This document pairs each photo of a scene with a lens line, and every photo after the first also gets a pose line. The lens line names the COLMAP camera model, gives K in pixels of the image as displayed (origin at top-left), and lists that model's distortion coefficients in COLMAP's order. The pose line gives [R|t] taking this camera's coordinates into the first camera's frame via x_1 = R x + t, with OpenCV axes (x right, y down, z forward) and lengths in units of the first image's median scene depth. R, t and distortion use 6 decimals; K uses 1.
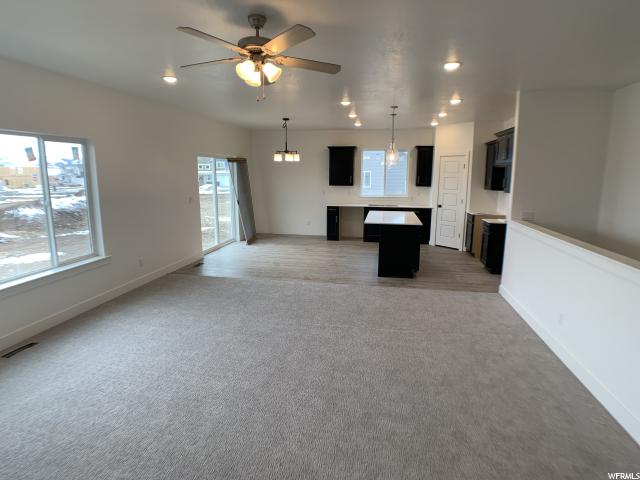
lens RADIAL K [[351.7, 0, 320.0], [0, 351.7, 240.0], [0, 0, 1]] dist [-0.071998, 0.001110]
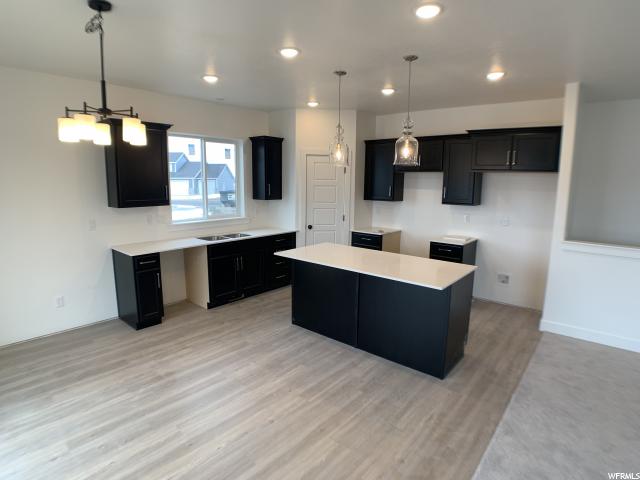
lens RADIAL K [[351.7, 0, 320.0], [0, 351.7, 240.0], [0, 0, 1]] dist [-0.071998, 0.001110]
pose [[0.493968, -0.145735, 0.857180, -0.269957], [0.151316, 0.985218, 0.080305, -0.137257], [-0.856212, 0.090037, 0.508718, 0.692684]]
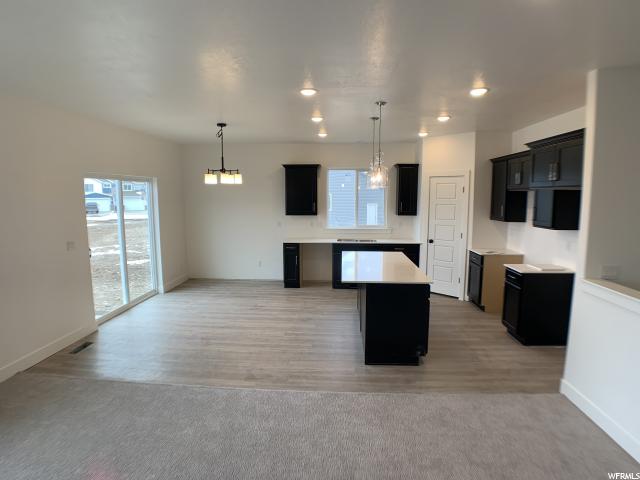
lens RADIAL K [[351.7, 0, 320.0], [0, 351.7, 240.0], [0, 0, 1]] dist [-0.071998, 0.001110]
pose [[0.992988, -0.019568, 0.116588, 0.012740], [0.026518, 0.997943, -0.058366, -0.067993], [-0.115206, 0.061049, 0.991464, 0.293875]]
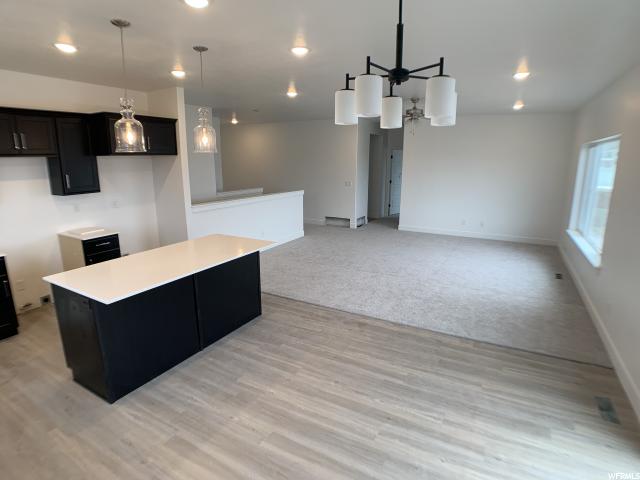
lens RADIAL K [[351.7, 0, 320.0], [0, 351.7, 240.0], [0, 0, 1]] dist [-0.071998, 0.001110]
pose [[-0.950682, -0.075779, 0.300767, -0.118216], [0.052396, 0.916522, 0.396538, -0.244822], [-0.305709, 0.392741, -0.867350, 1.203667]]
